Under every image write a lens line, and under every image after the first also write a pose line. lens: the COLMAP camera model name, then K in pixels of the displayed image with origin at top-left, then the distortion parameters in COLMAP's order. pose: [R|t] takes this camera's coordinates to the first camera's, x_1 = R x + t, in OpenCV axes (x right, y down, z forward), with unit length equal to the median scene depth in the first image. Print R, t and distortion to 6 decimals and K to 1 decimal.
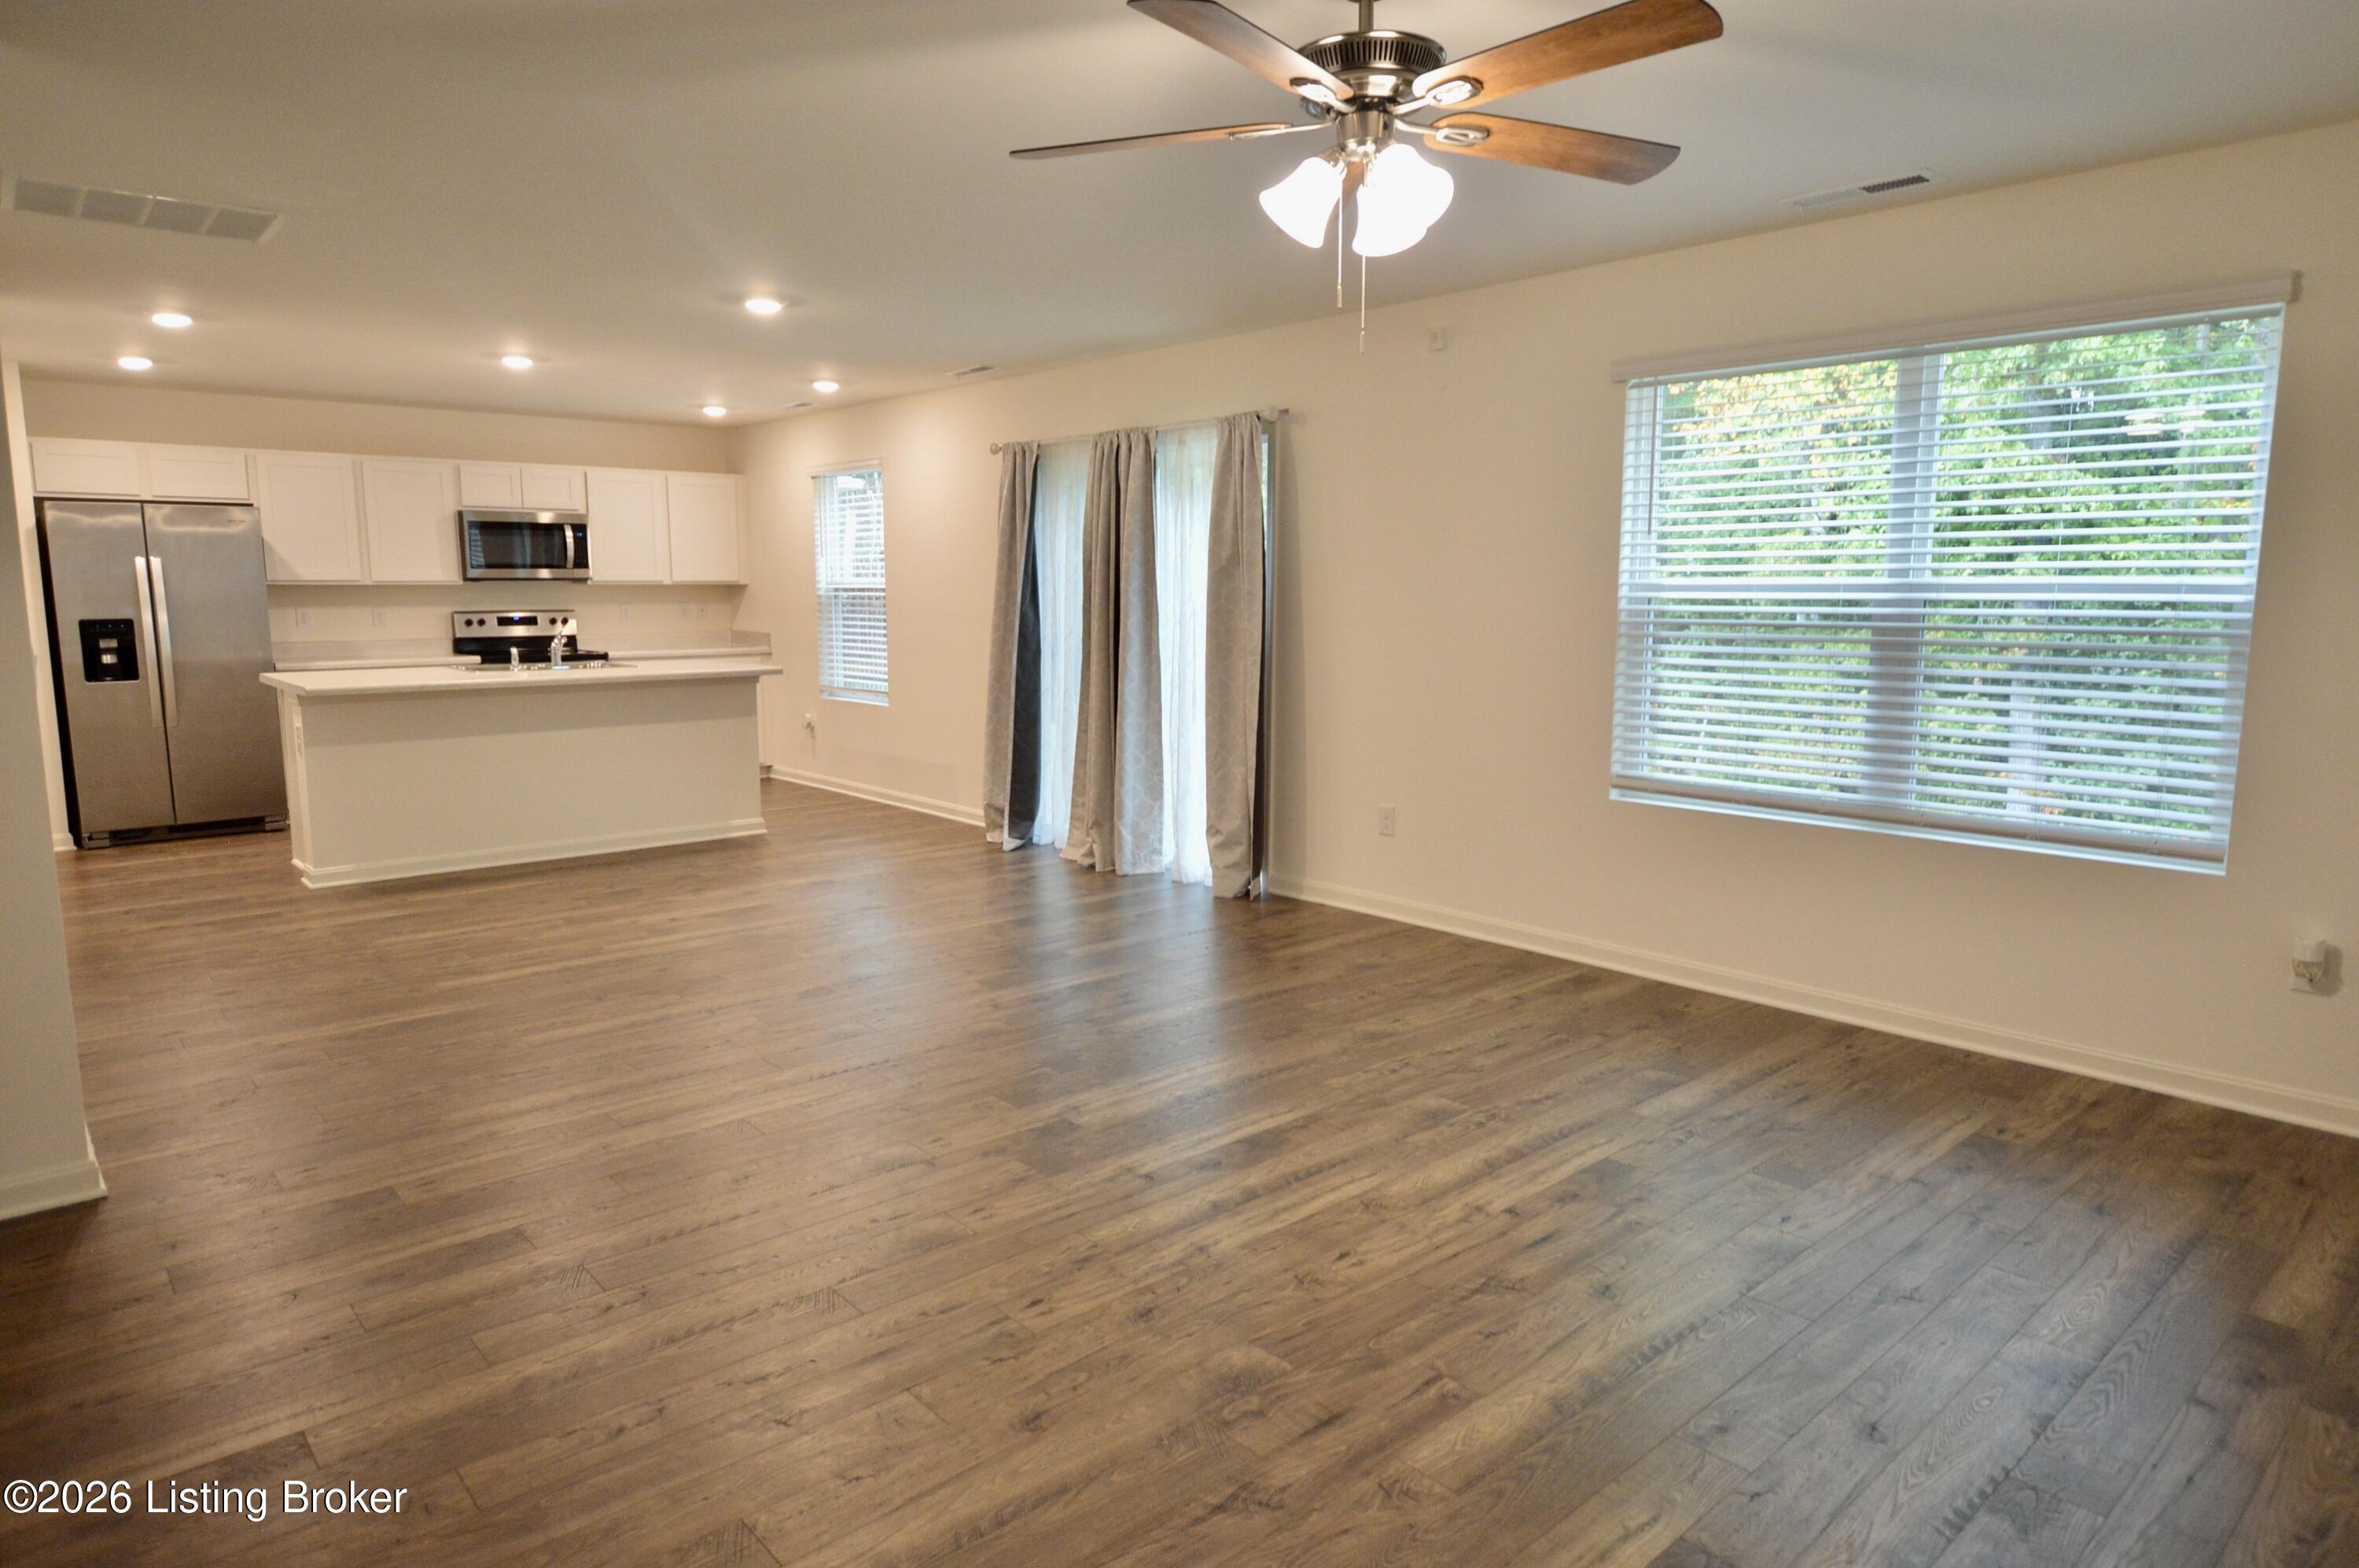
lens RADIAL K [[1389.8, 0, 1181.8], [0, 1389.8, 772.5], [0, 0, 1]] dist [-0.010026, -0.001101]
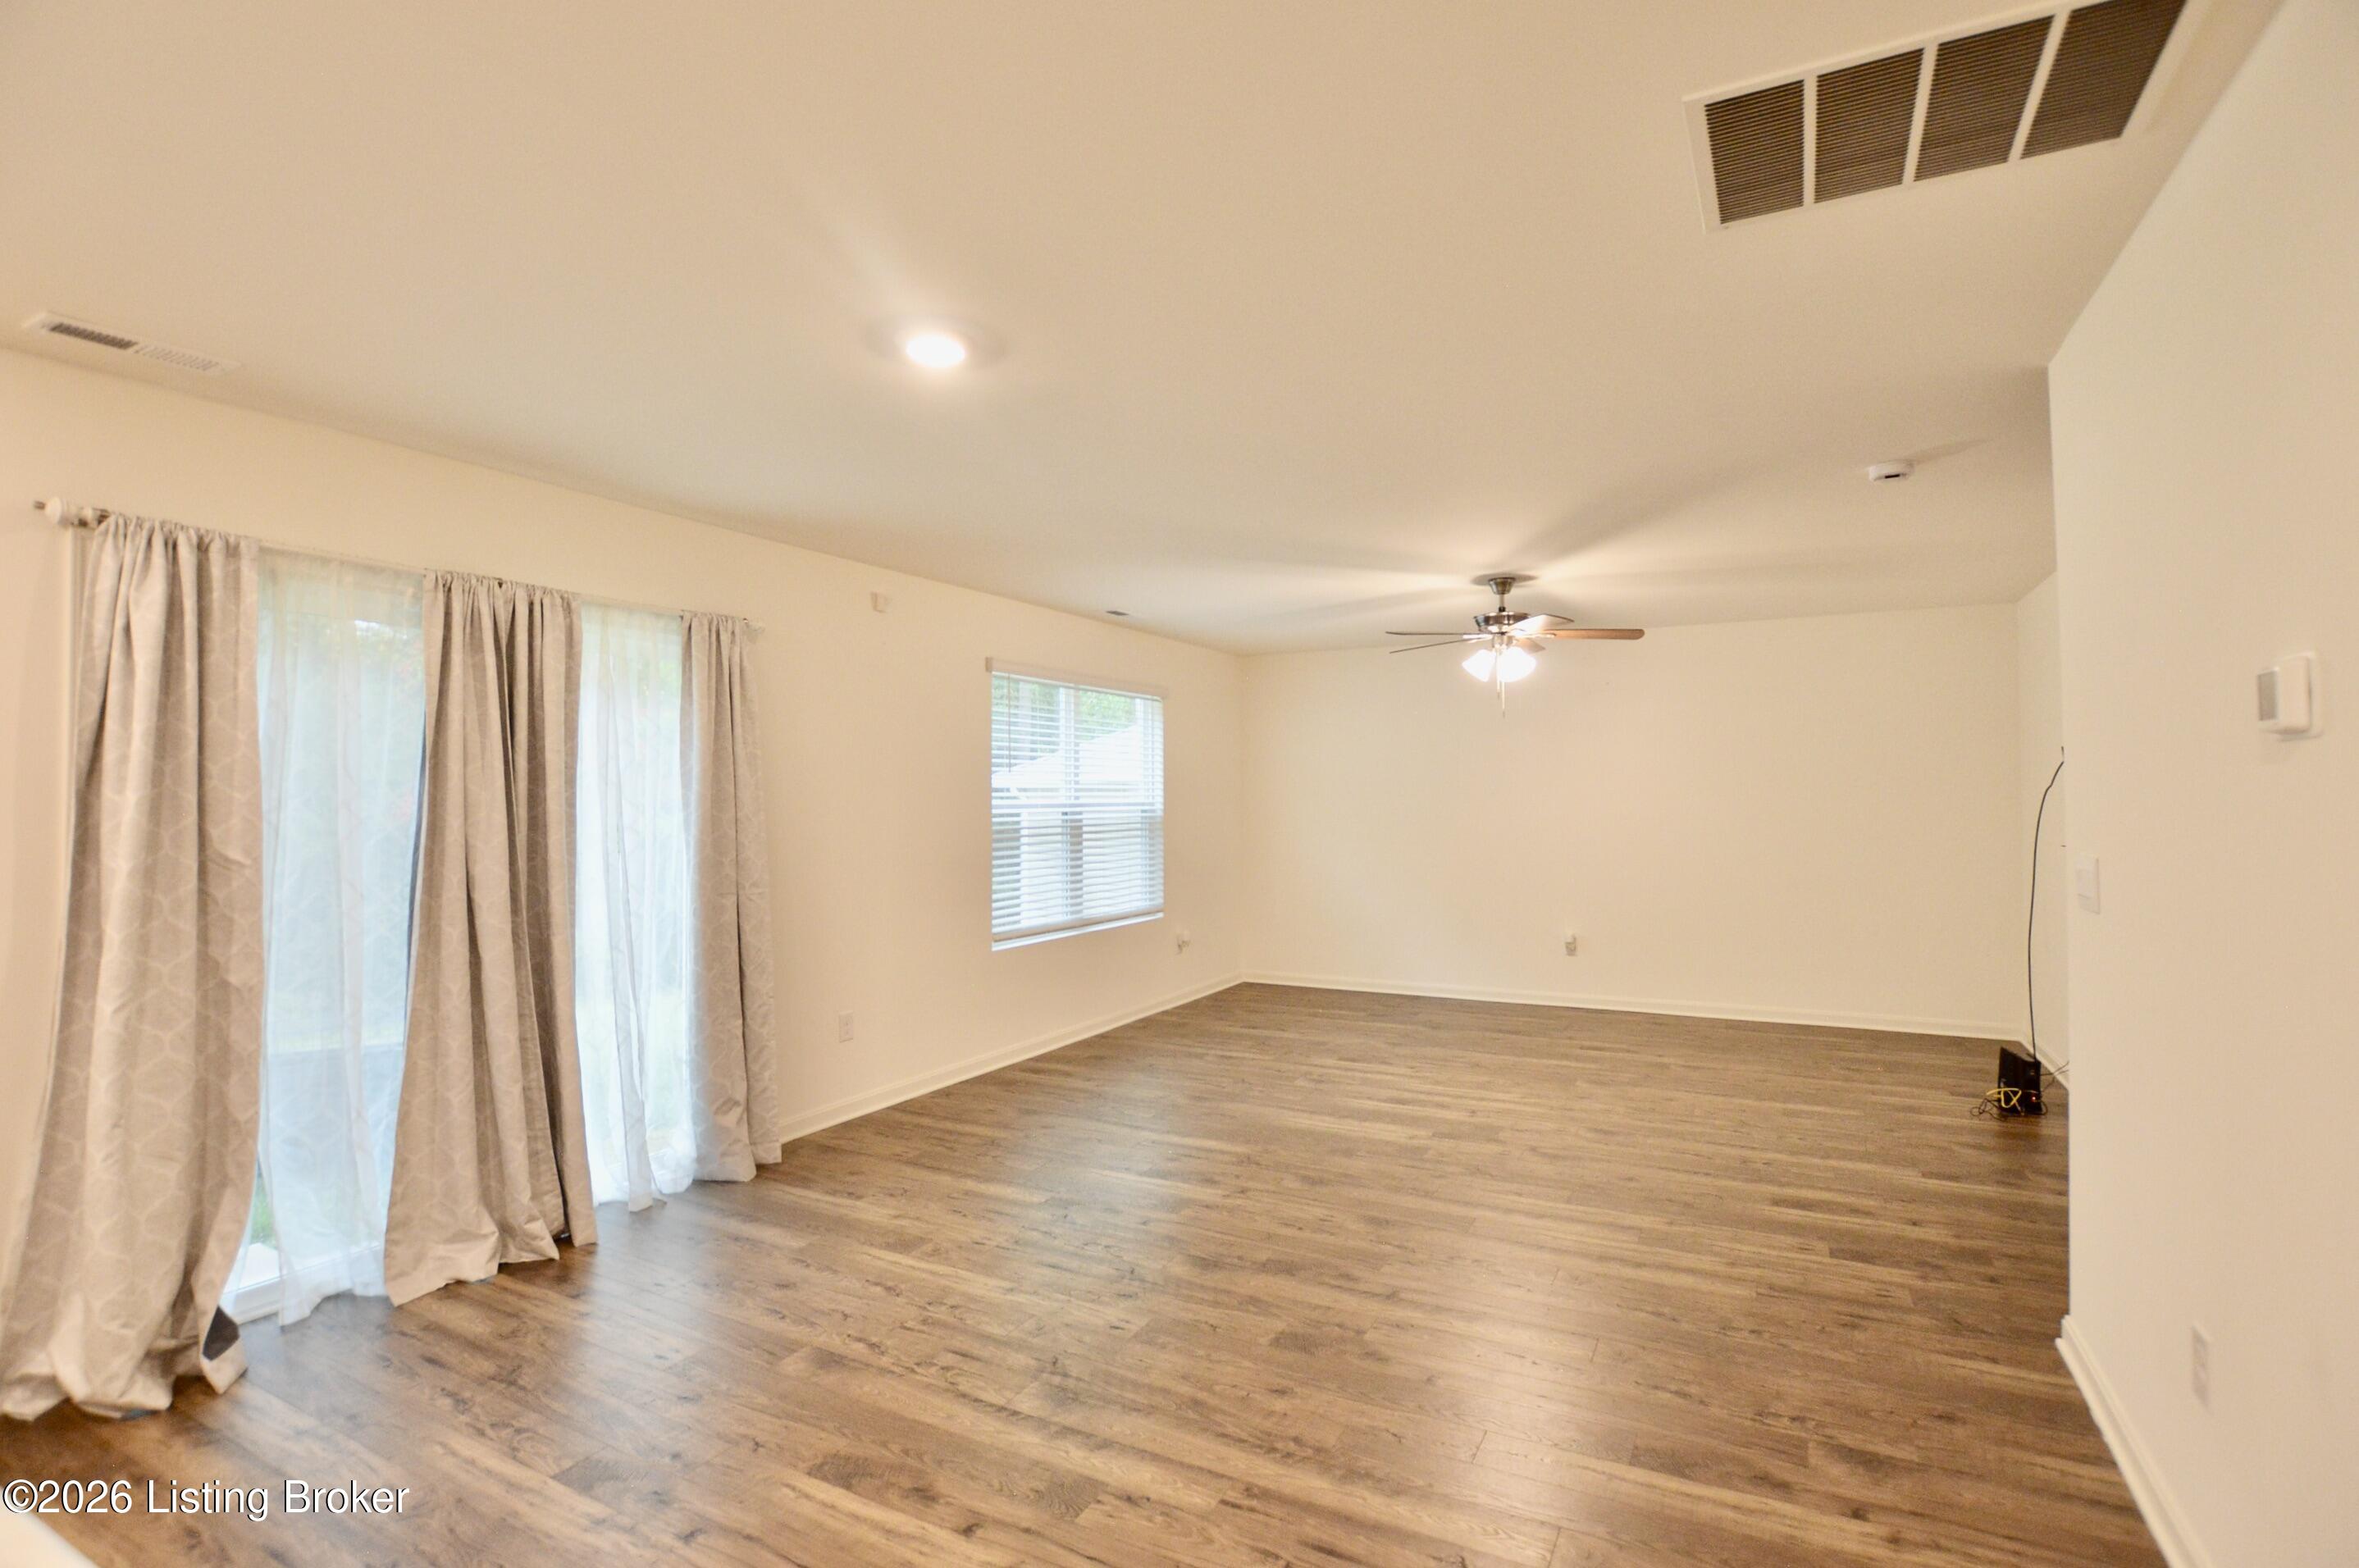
lens RADIAL K [[1107.8, 0, 1187.8], [0, 1107.8, 782.7], [0, 0, 1]] dist [-0.026106, -0.000703]
pose [[-0.345656, 0.016460, 0.938217, -0.893759], [0.132477, 0.990688, 0.031426, -0.172789], [-0.928963, 0.135155, -0.344618, 1.241947]]
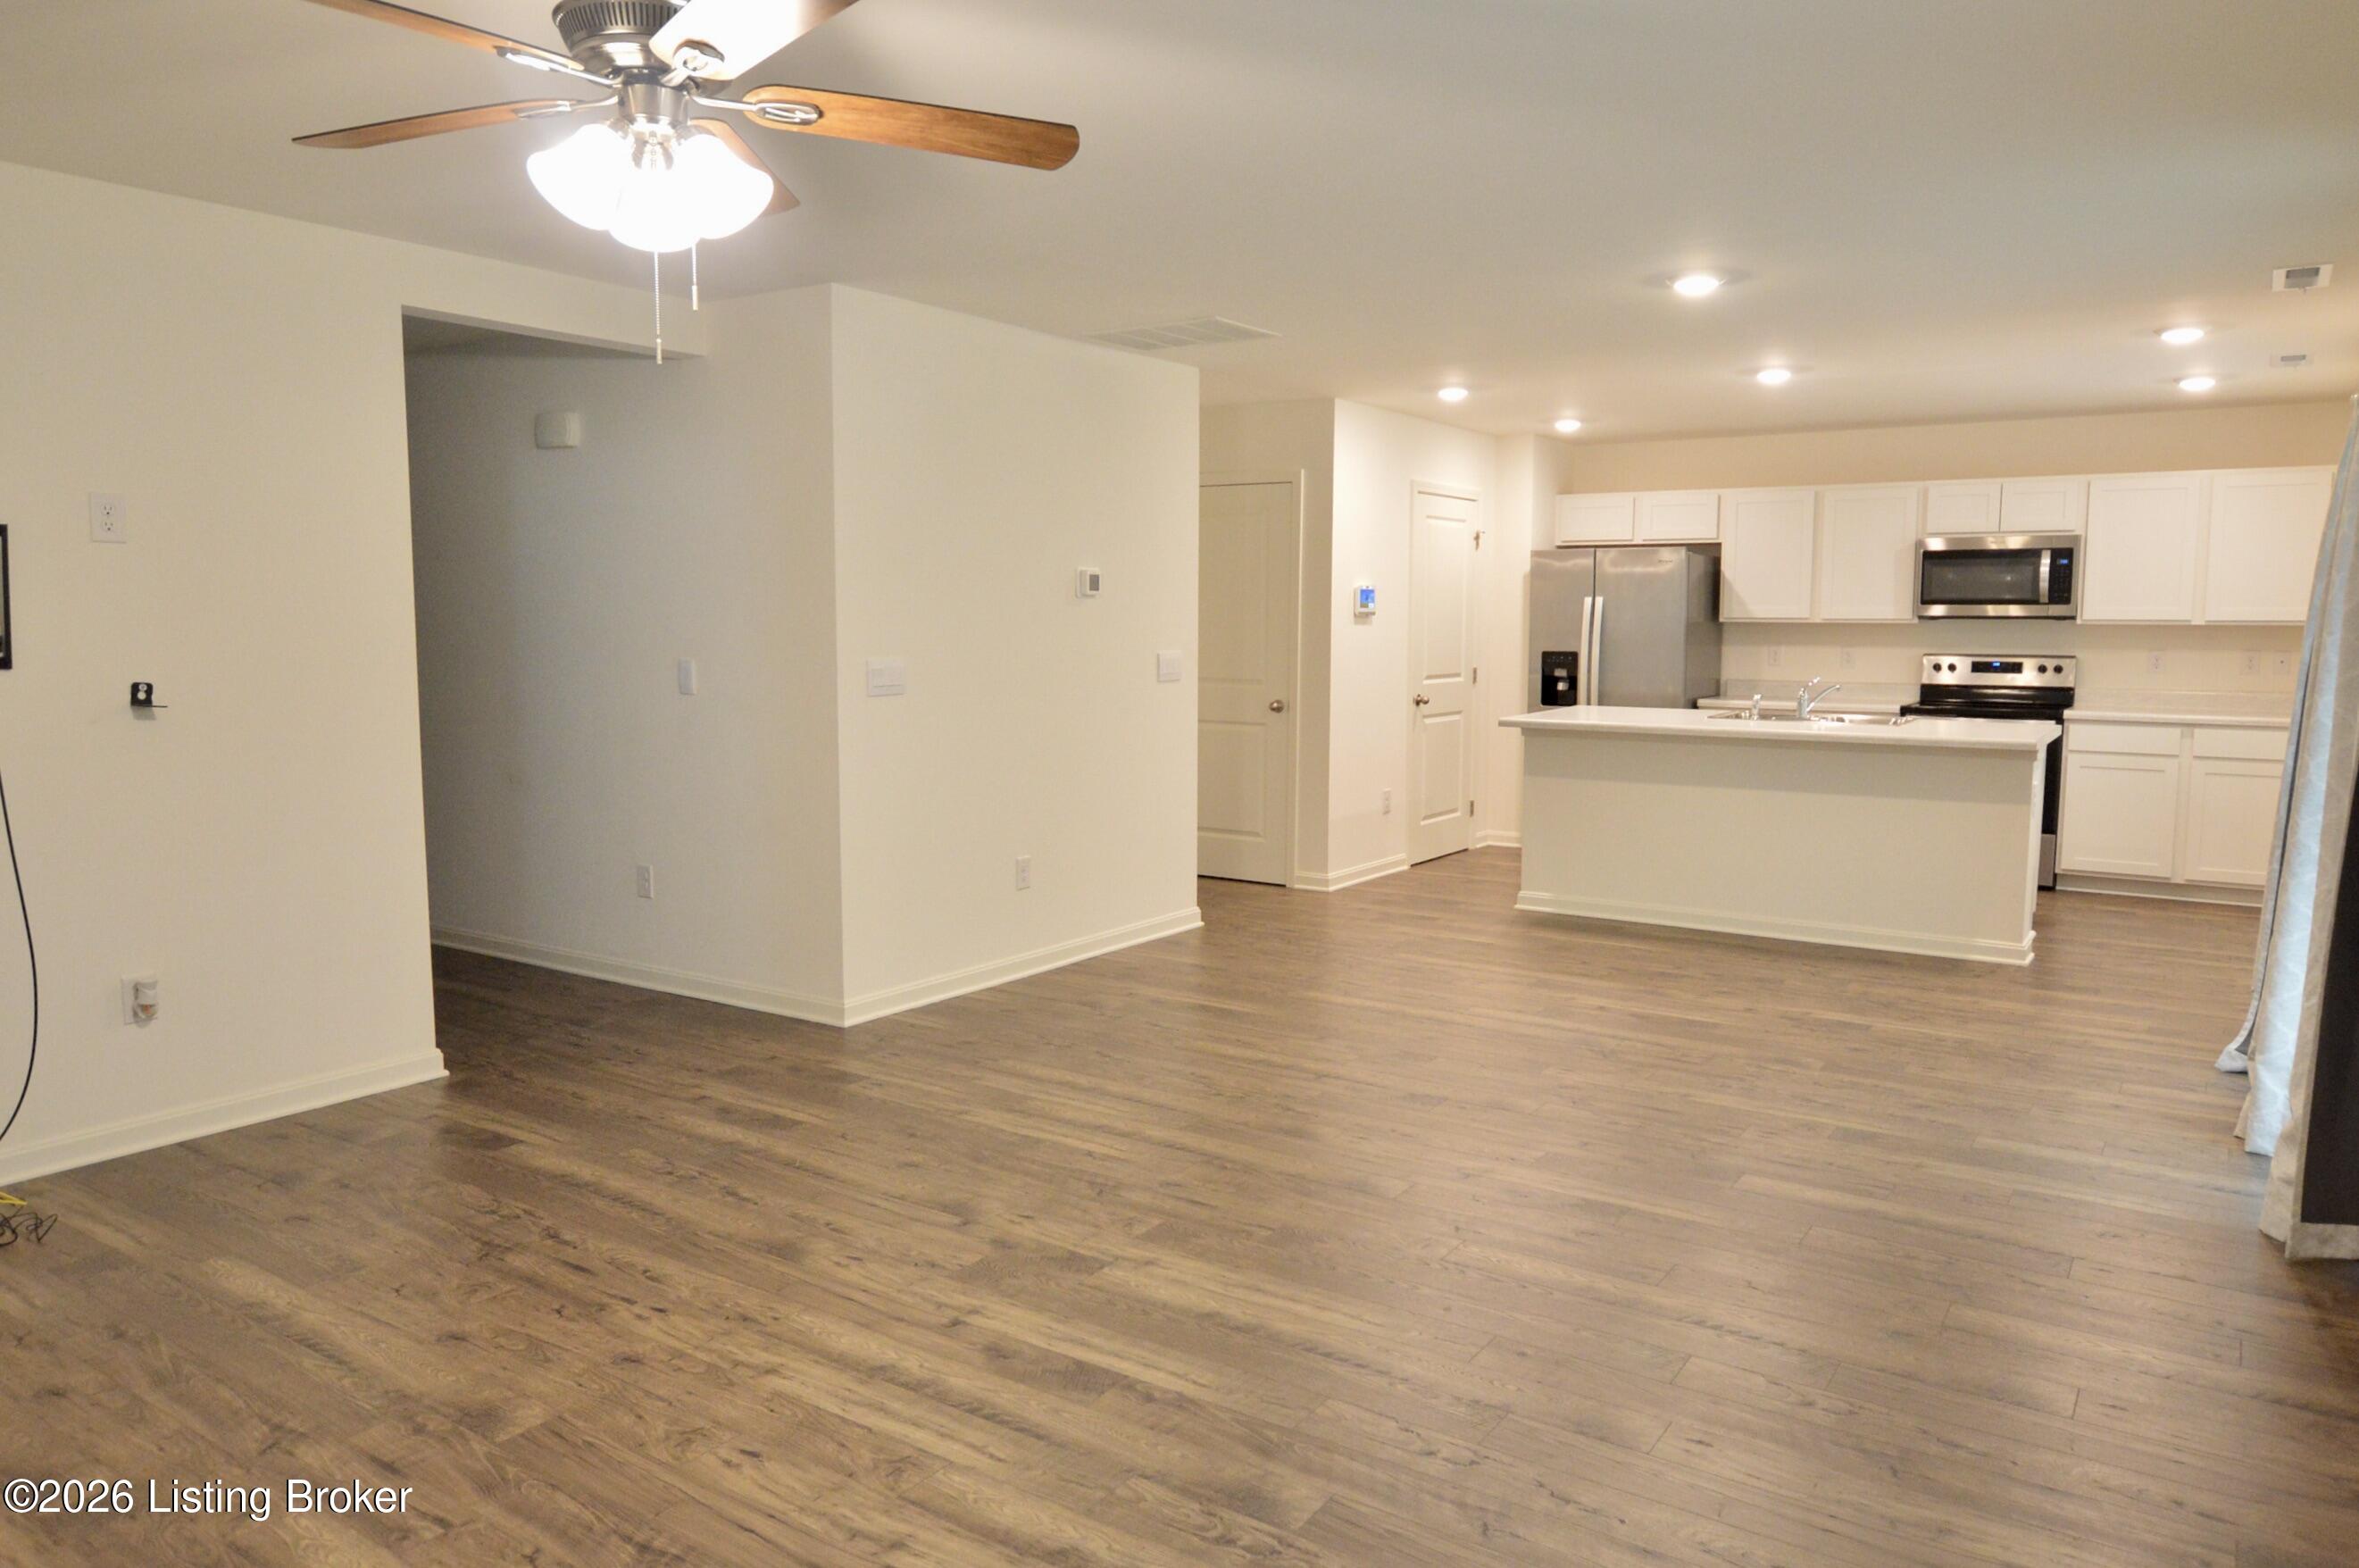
lens RADIAL K [[1585.9, 0, 1188.1], [0, 1585.9, 777.0], [0, 0, 1]] dist [-0.018111, 0.013208]
pose [[0.247150, 0.099148, -0.963891, 0.622088], [-0.133473, 0.988752, 0.067481, -0.084628], [0.959740, 0.111975, 0.257604, 0.580109]]
